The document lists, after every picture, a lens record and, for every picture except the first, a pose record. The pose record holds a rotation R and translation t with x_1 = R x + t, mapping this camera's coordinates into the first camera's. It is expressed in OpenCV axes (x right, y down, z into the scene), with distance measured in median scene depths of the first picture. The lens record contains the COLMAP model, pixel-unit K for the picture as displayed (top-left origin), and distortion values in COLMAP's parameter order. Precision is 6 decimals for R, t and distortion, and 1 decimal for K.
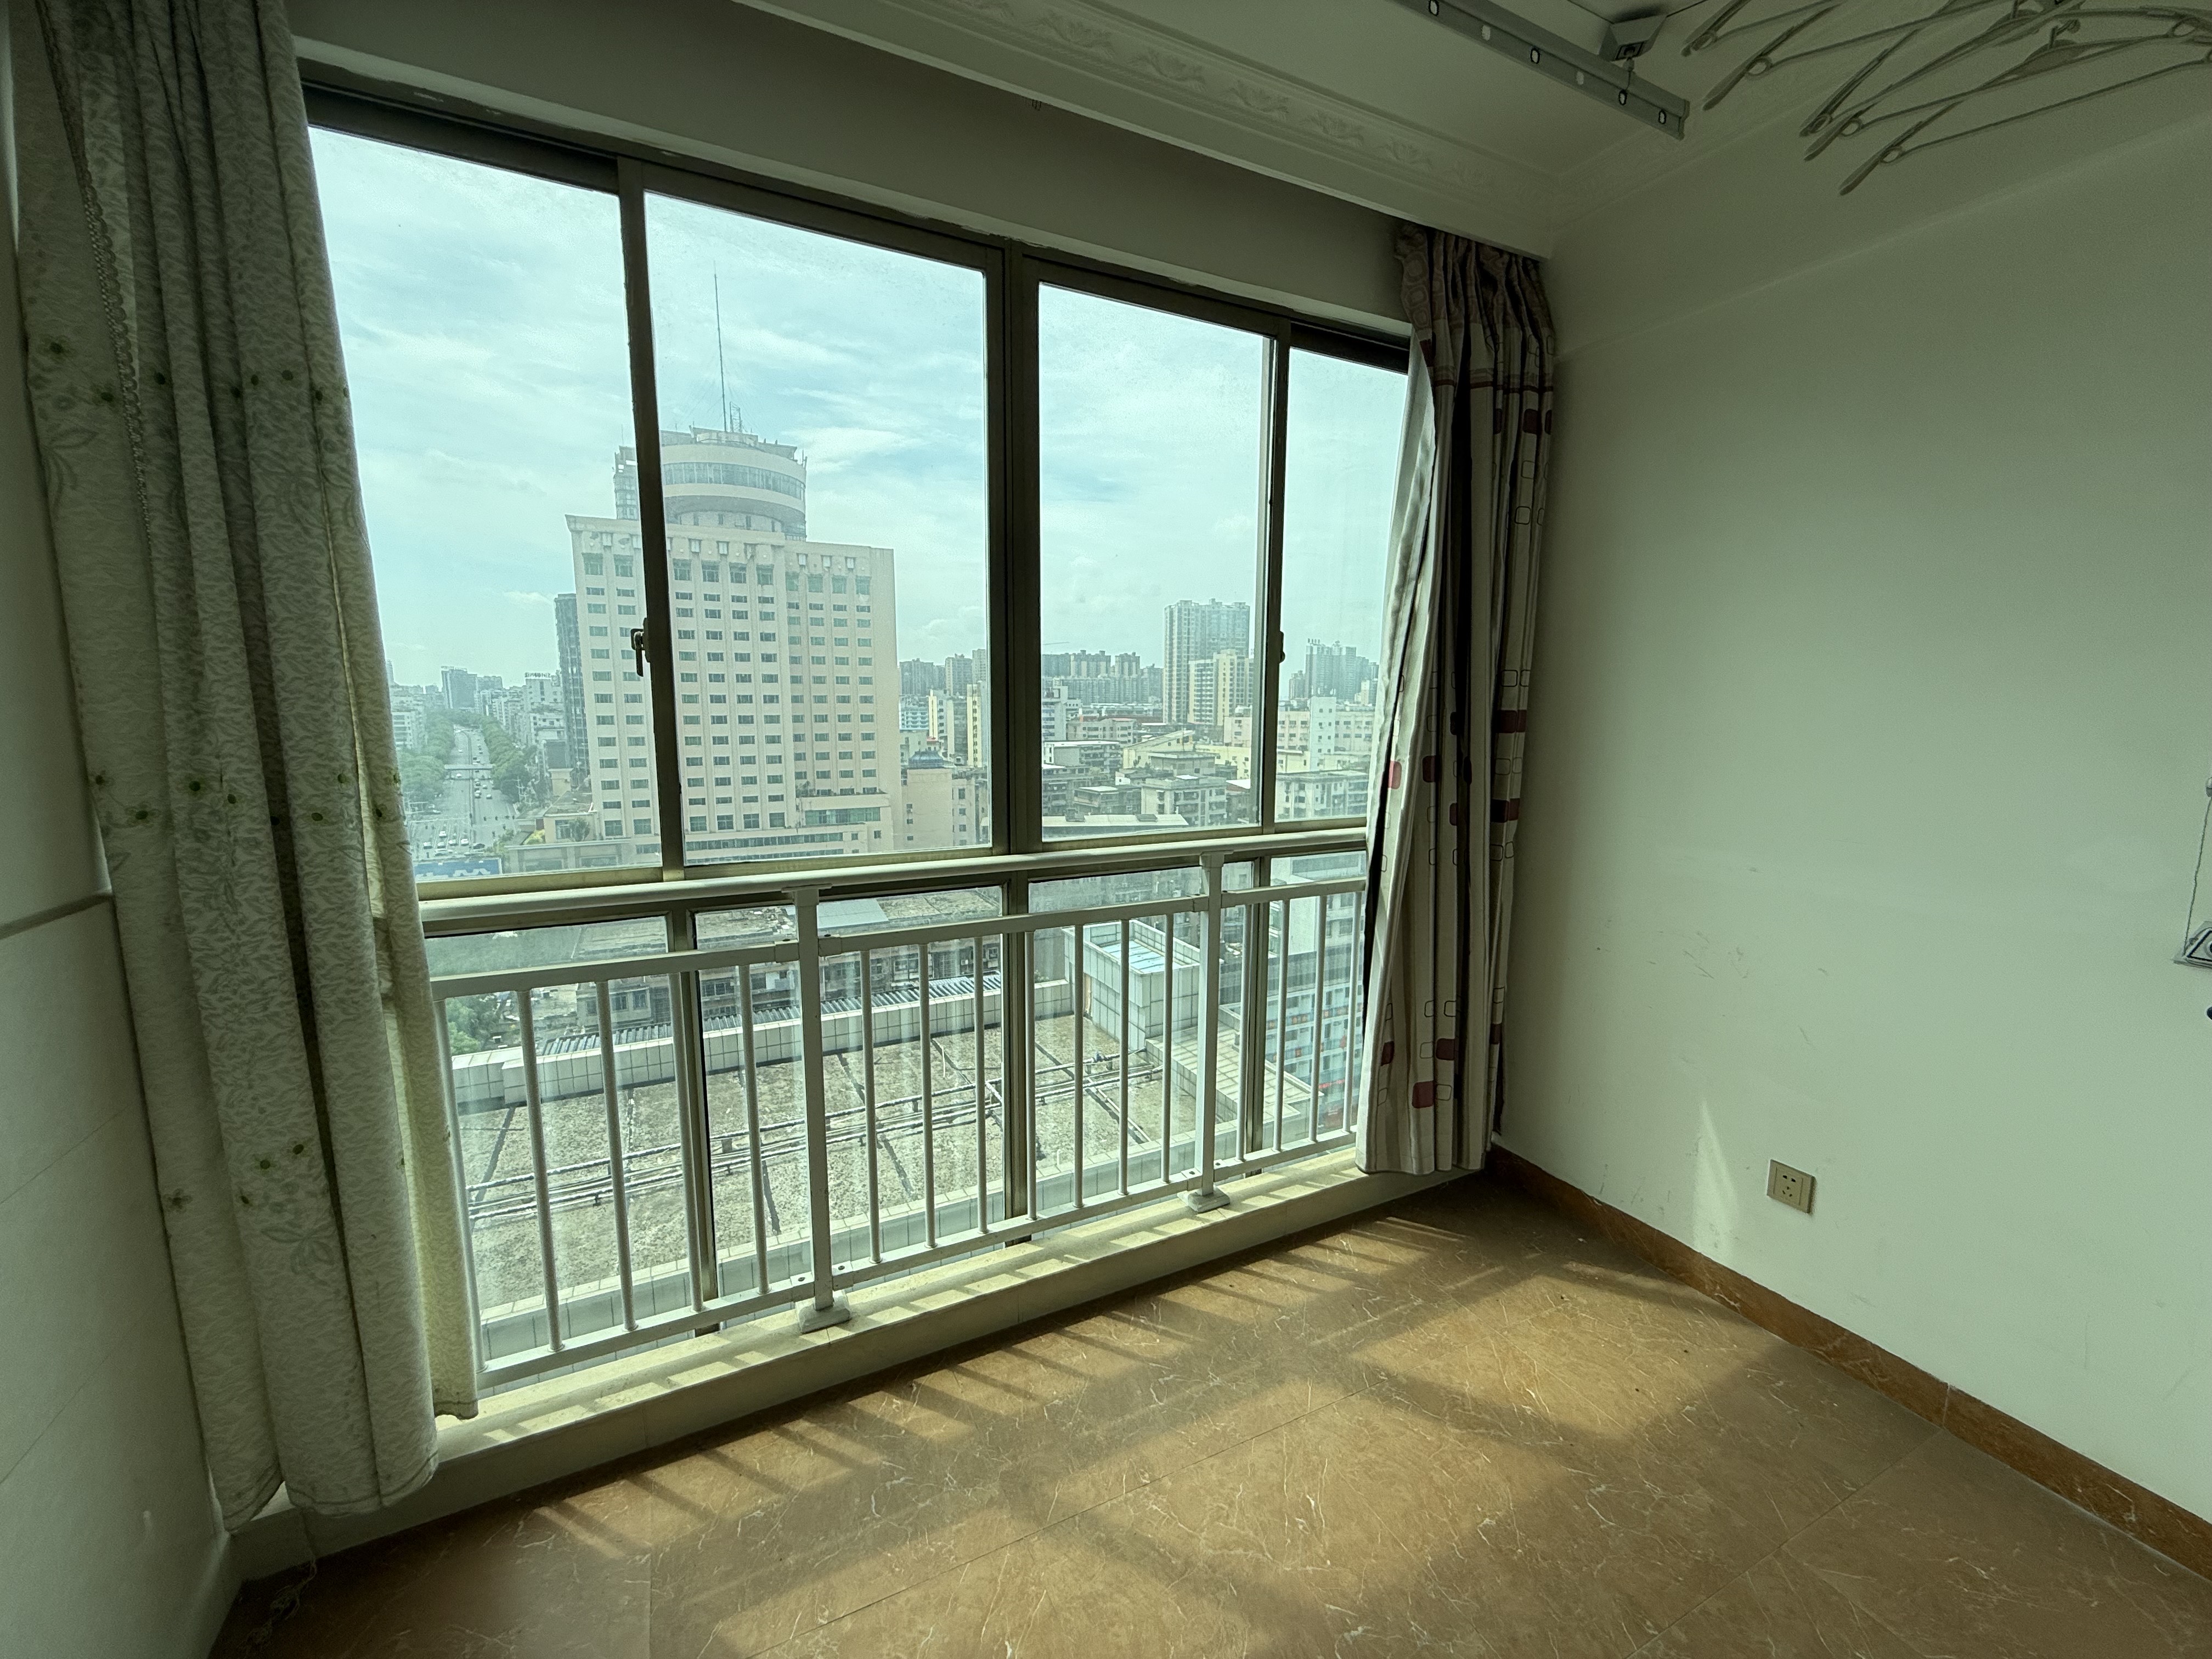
lens RADIAL K [[885.3, 0, 1095.4], [0, 885.3, 831.2], [0, 0, 1]] dist [-0.000257, 0.000524]
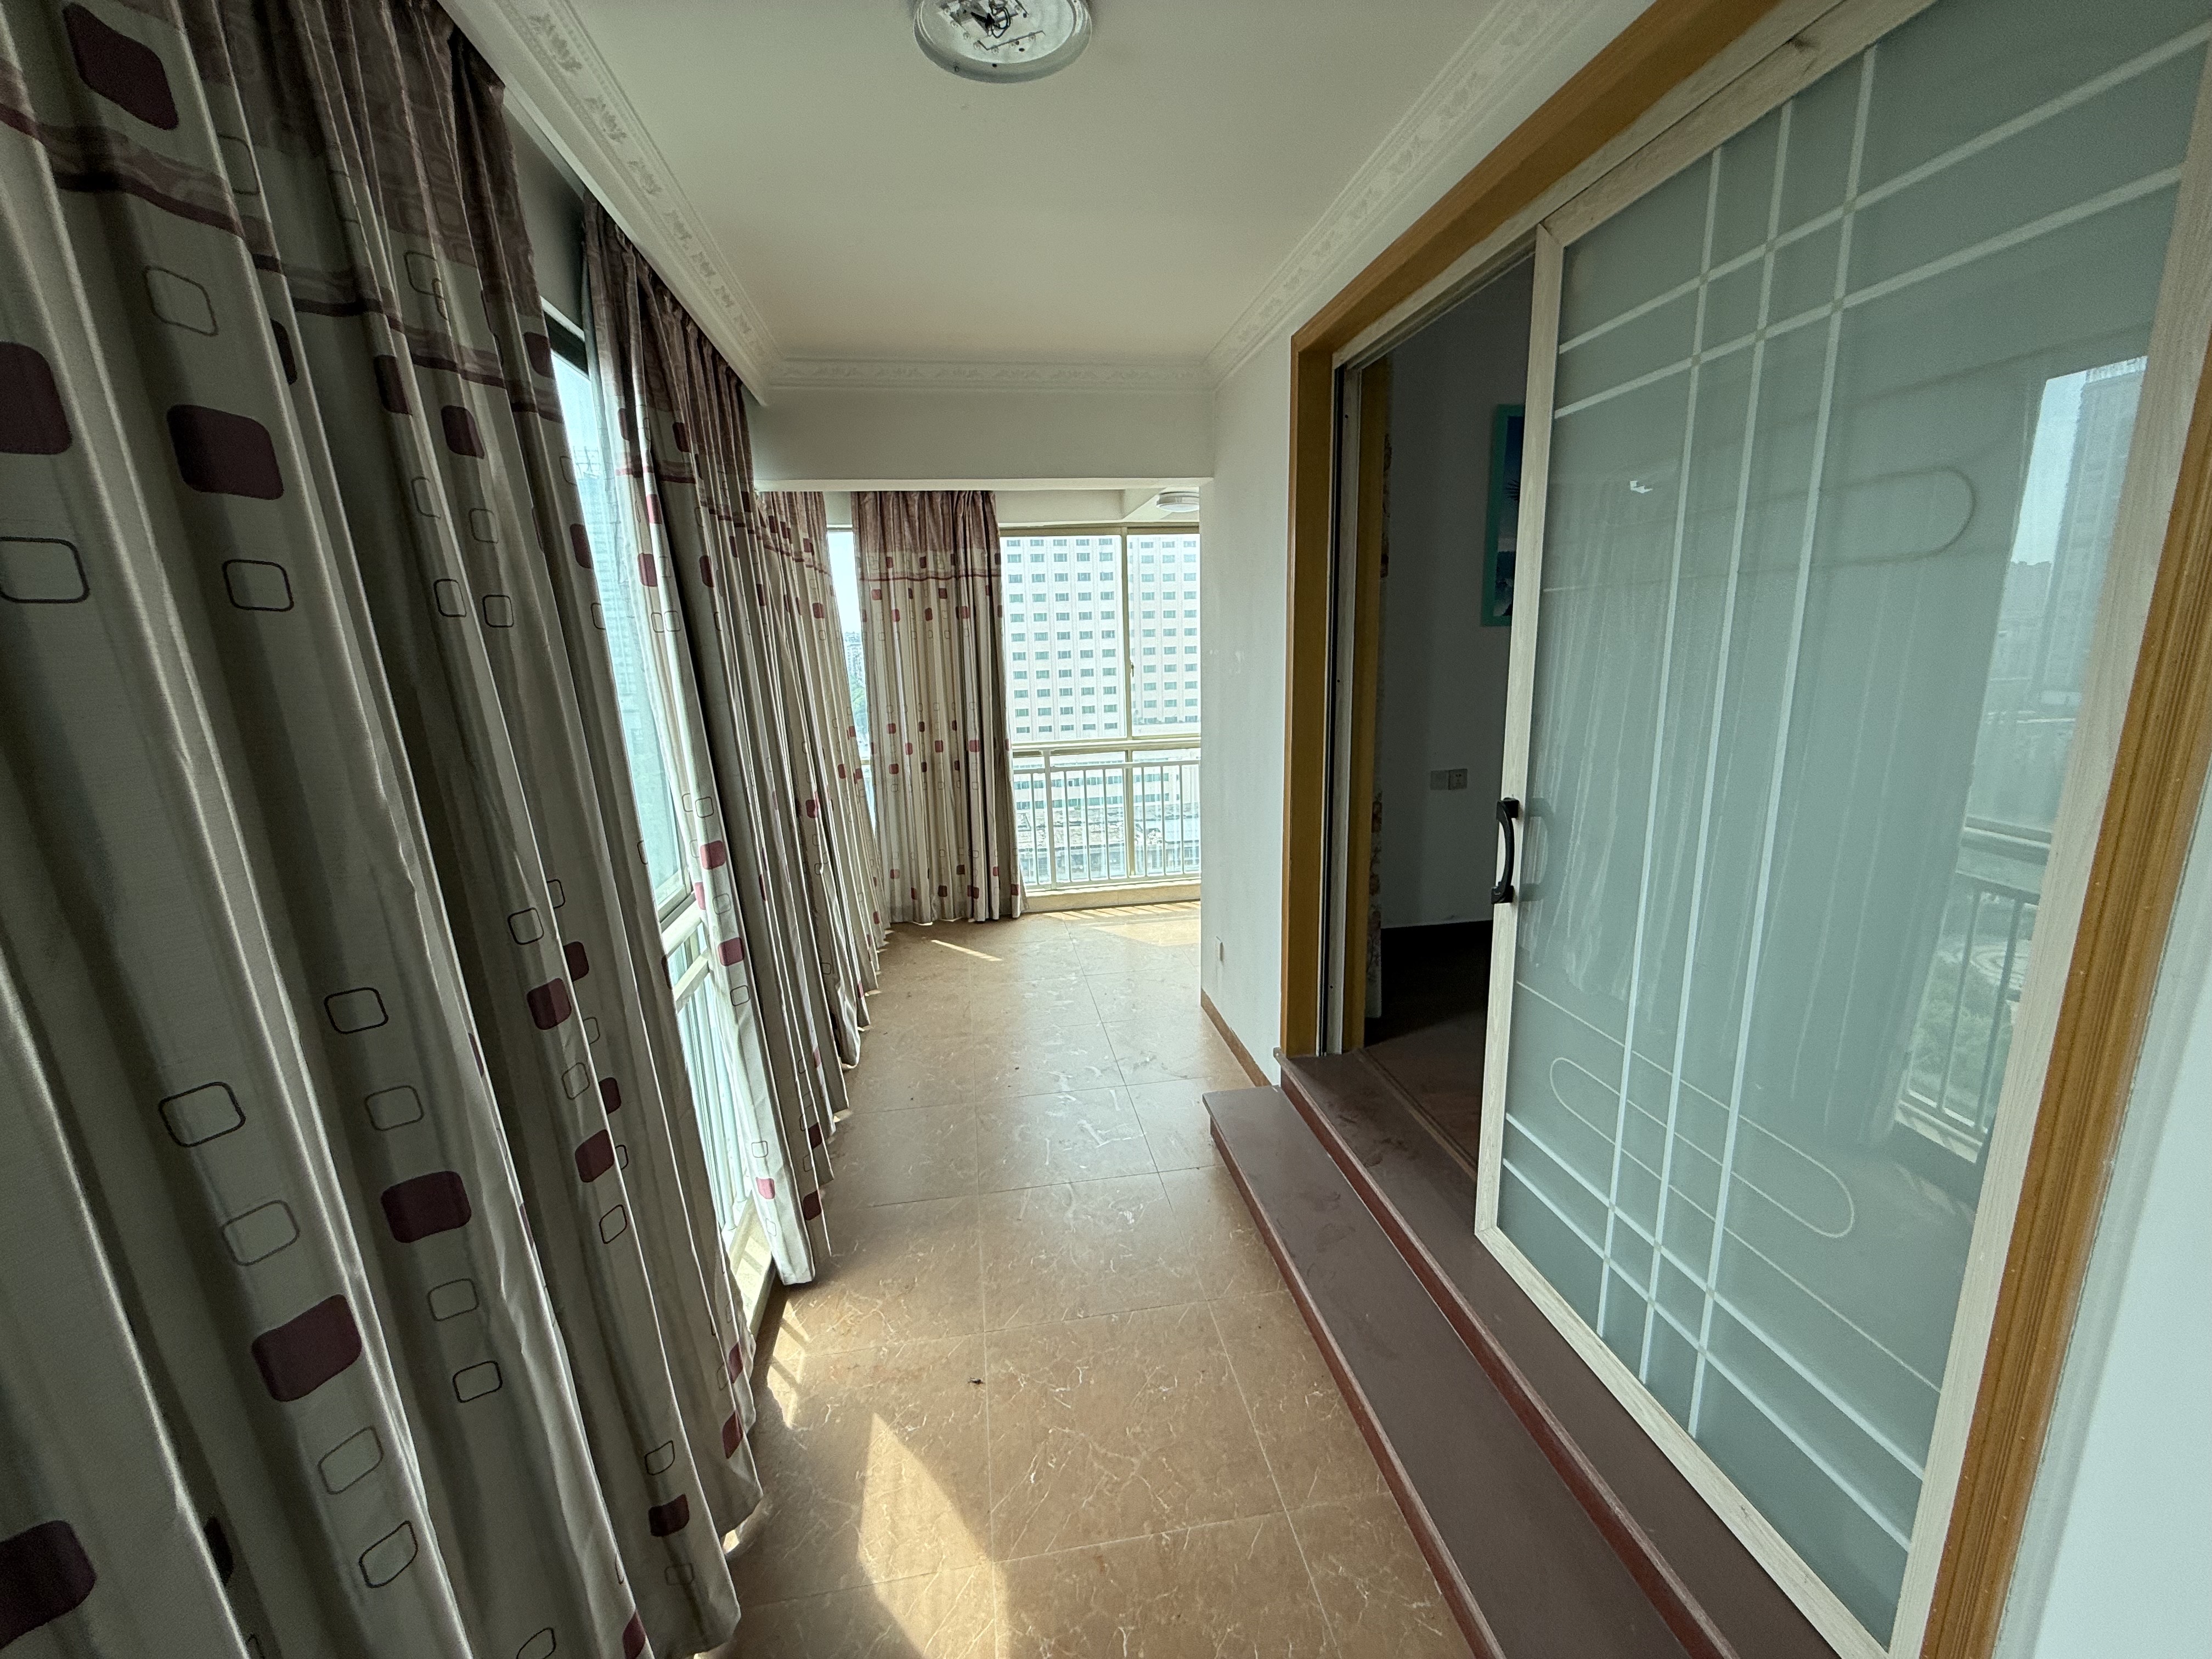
lens RADIAL K [[885.3, 0, 1095.4], [0, 885.3, 831.2], [0, 0, 1]] dist [-0.000257, 0.000524]
pose [[0.932986, 0.040620, -0.357612, 0.919524], [-0.011408, 0.996449, 0.083421, 0.066316], [0.359731, -0.073751, 0.930137, -1.823966]]
